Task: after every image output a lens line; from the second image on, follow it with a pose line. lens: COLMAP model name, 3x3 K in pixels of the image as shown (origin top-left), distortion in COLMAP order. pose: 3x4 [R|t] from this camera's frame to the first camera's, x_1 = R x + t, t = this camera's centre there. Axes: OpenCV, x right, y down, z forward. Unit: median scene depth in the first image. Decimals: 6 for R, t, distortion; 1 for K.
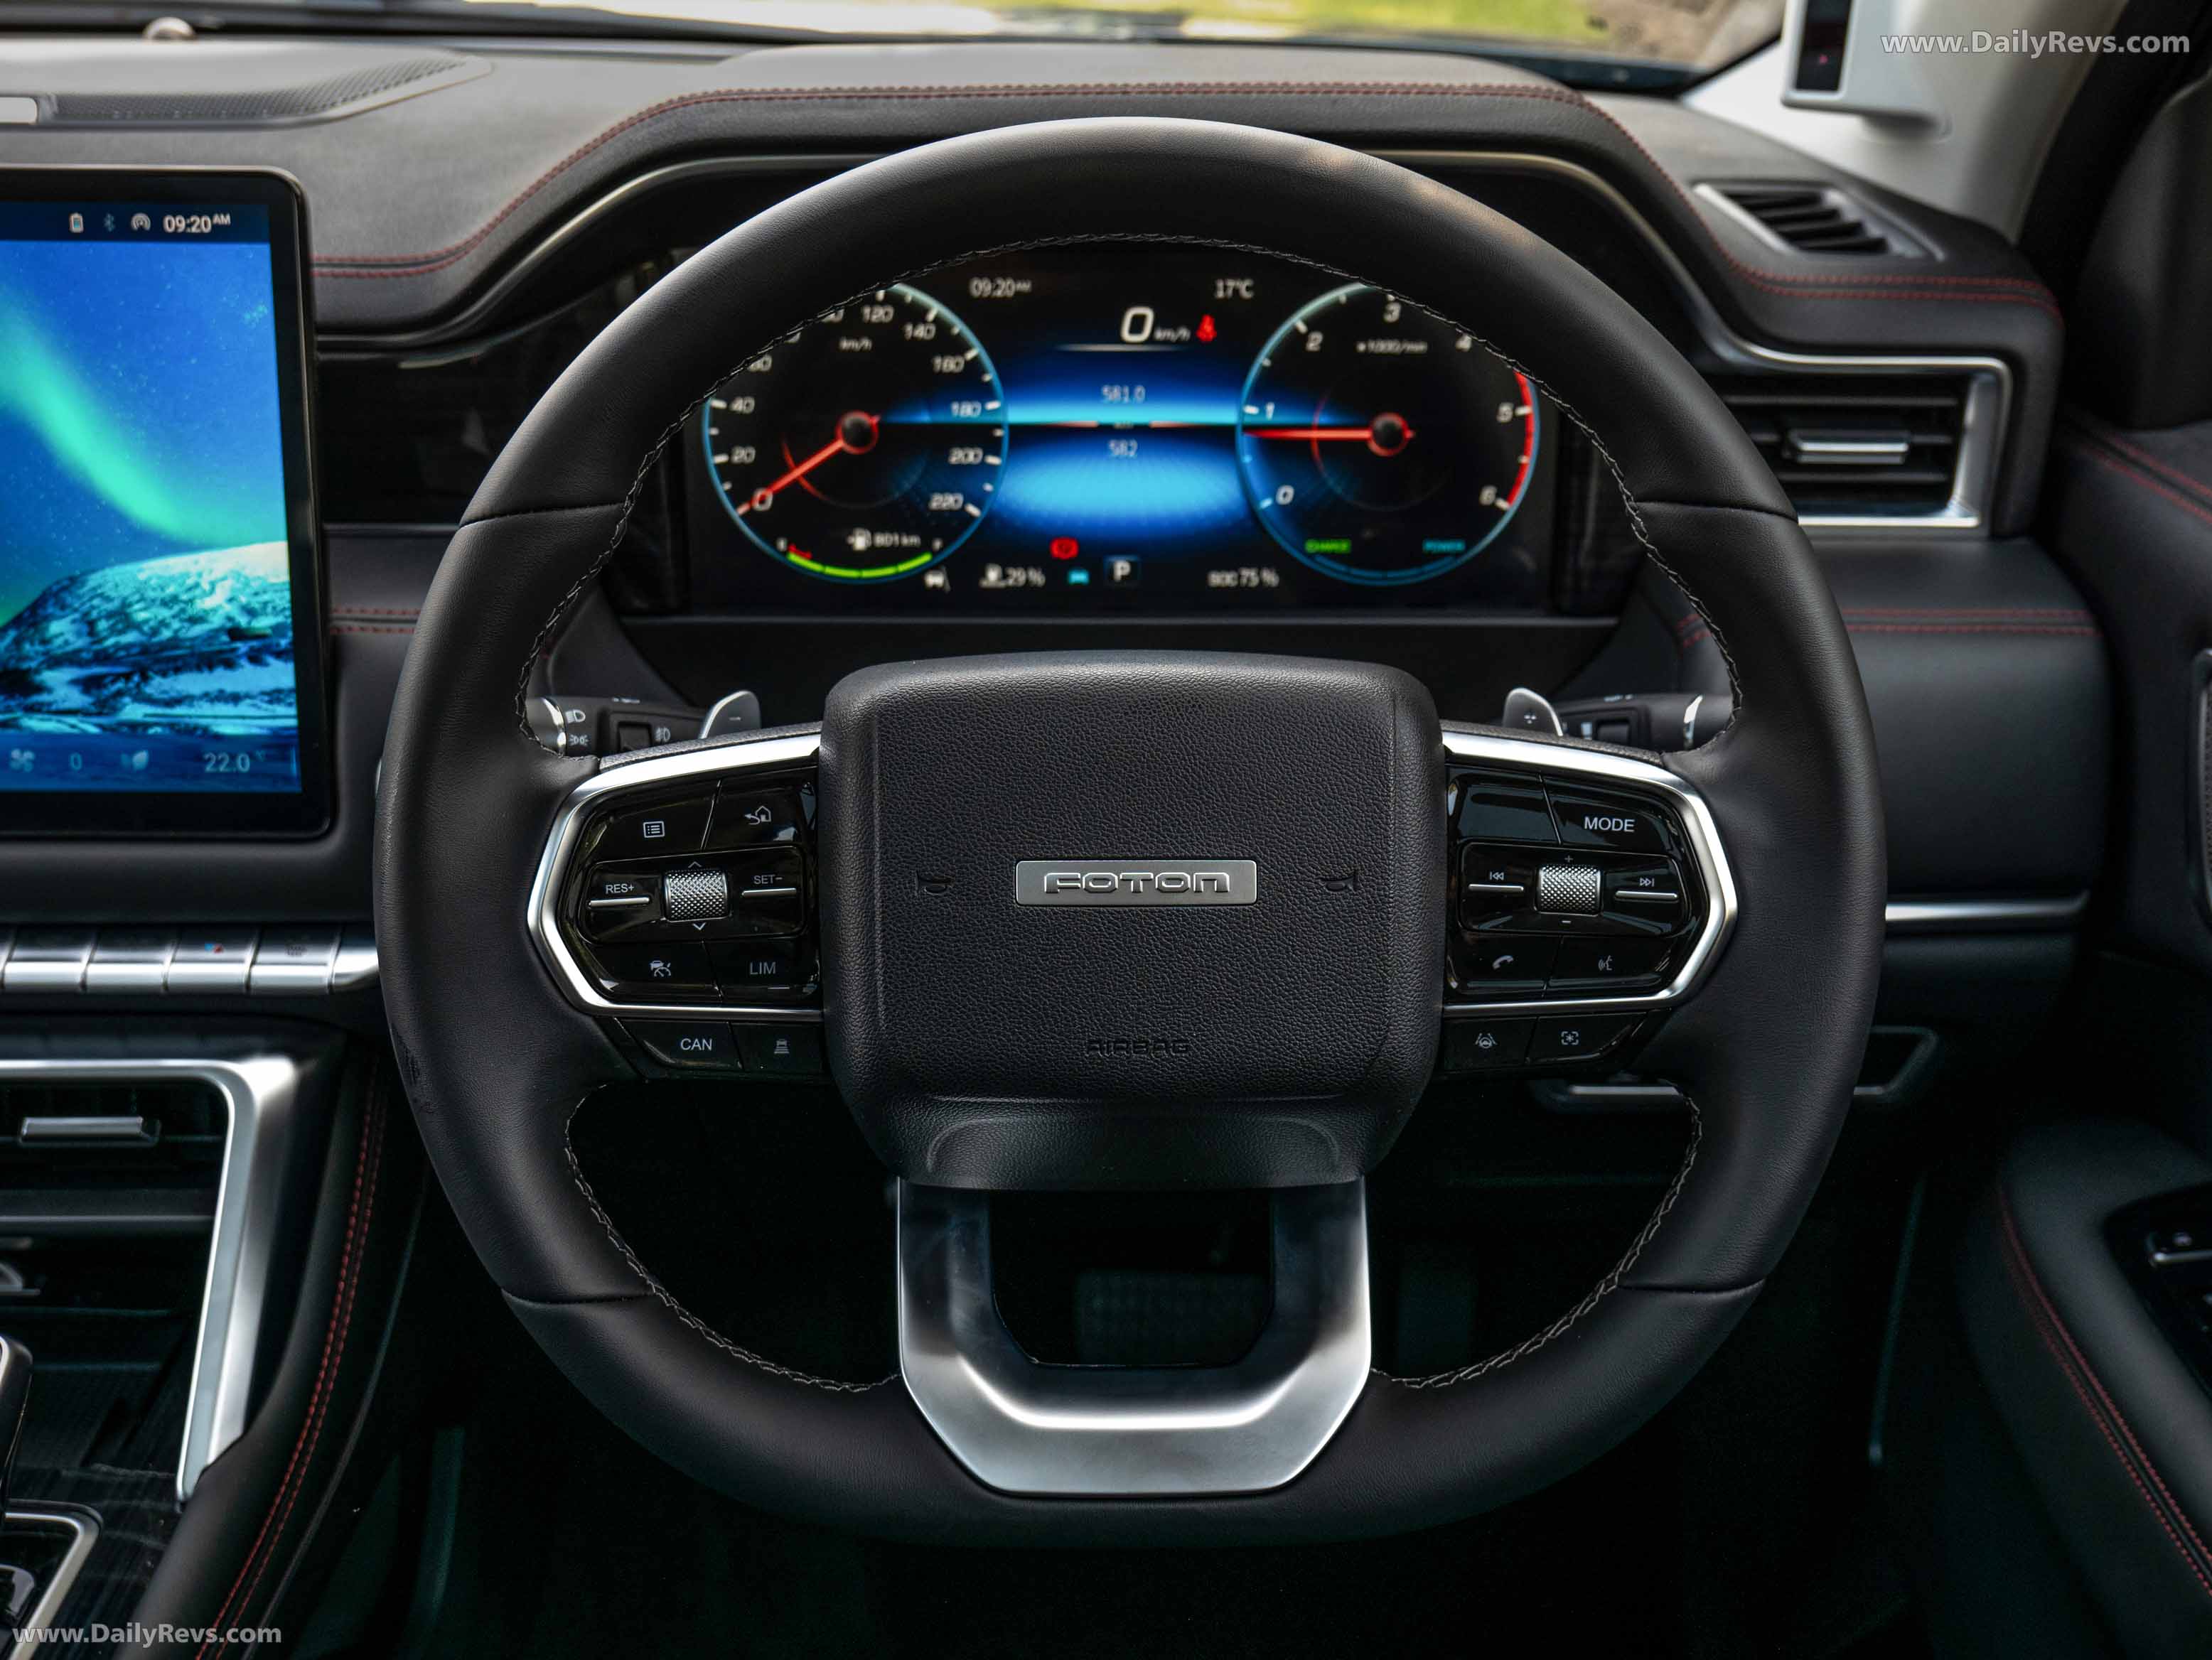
lens RADIAL K [[2355.2, 0, 1106.0], [0, 2355.2, 830.0], [0, 0, 1]] dist [-0.007646, -0.007666]
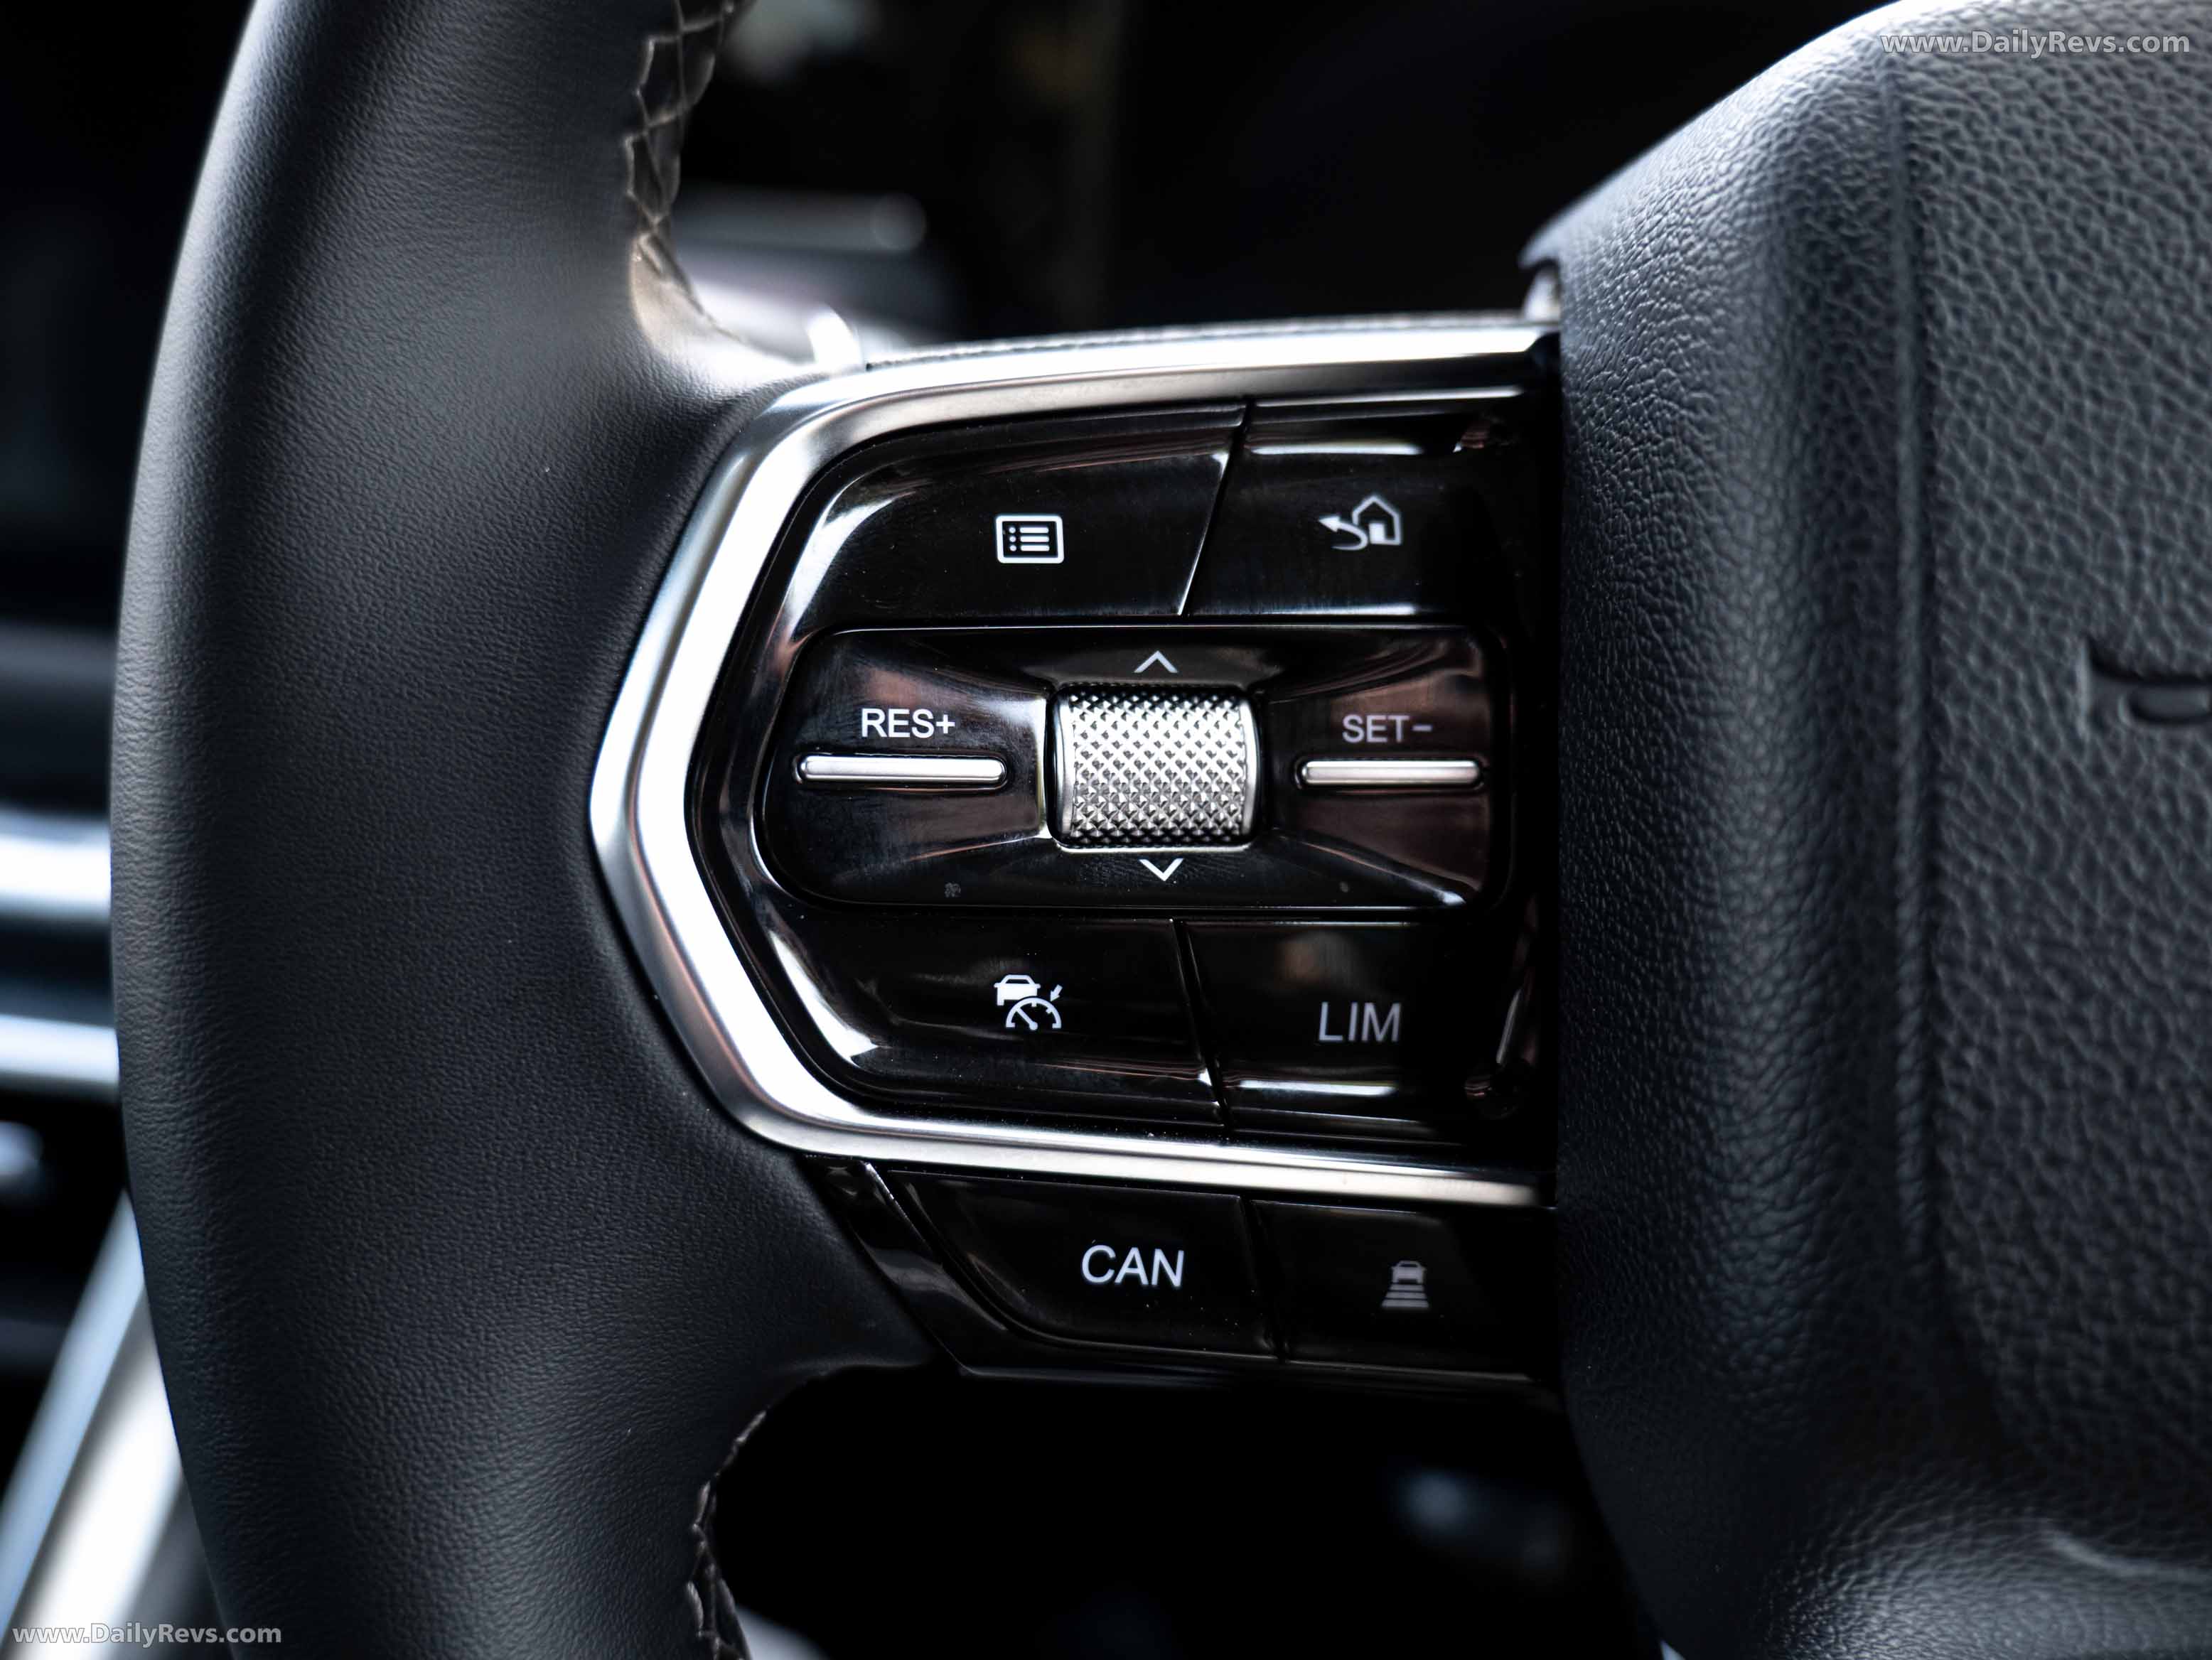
lens RADIAL K [[1732.6, 0, 1106.0], [0, 1732.6, 830.0], [0, 0, 1]] dist [0.001447, 0.000384]
pose [[0.990338, 0.032161, -0.134894, -0.119273], [-0.043827, 0.995465, -0.084427, 0.043581], [0.131567, 0.089523, 0.987257, 0.620147]]
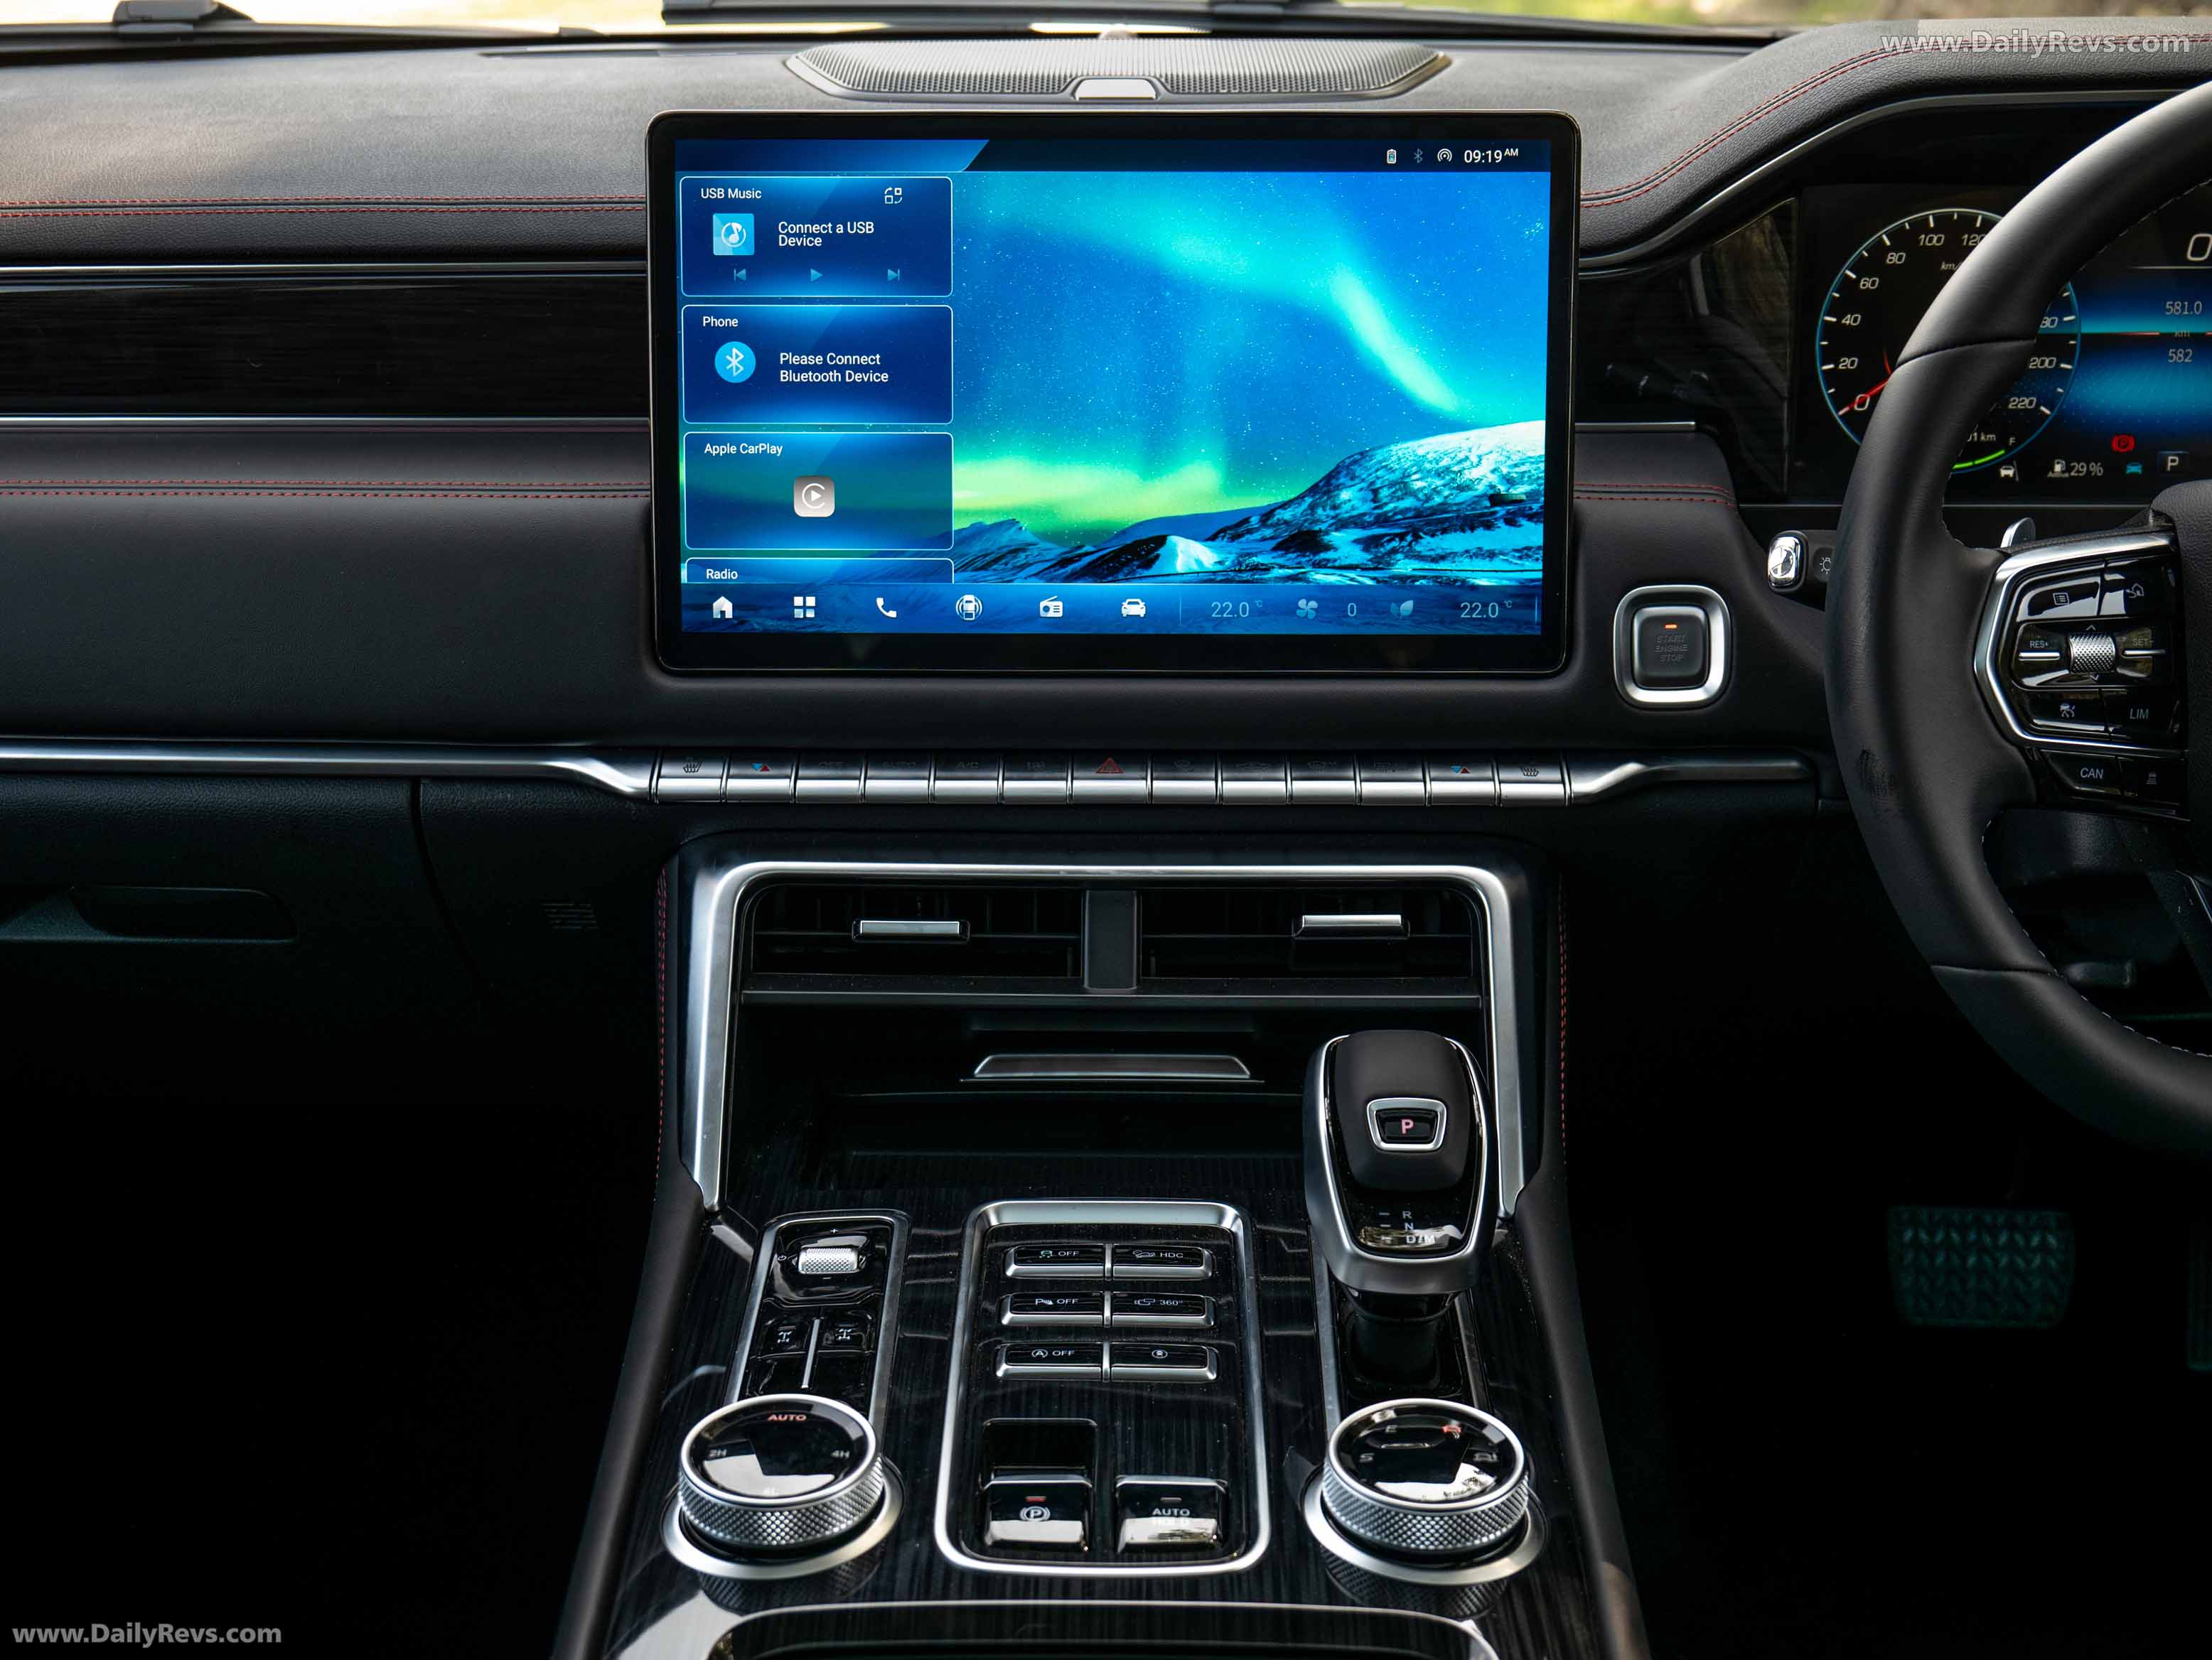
lens RADIAL K [[2696.8, 0, 1106.0], [0, 2696.8, 830.0], [0, 0, 1]] dist [-0.003182, -0.066667]
pose [[0.998628, -0.002326, -0.052307, -0.494441], [-0.001060, 0.997910, -0.064611, 0.170366], [0.052348, 0.064578, 0.996539, -0.352534]]
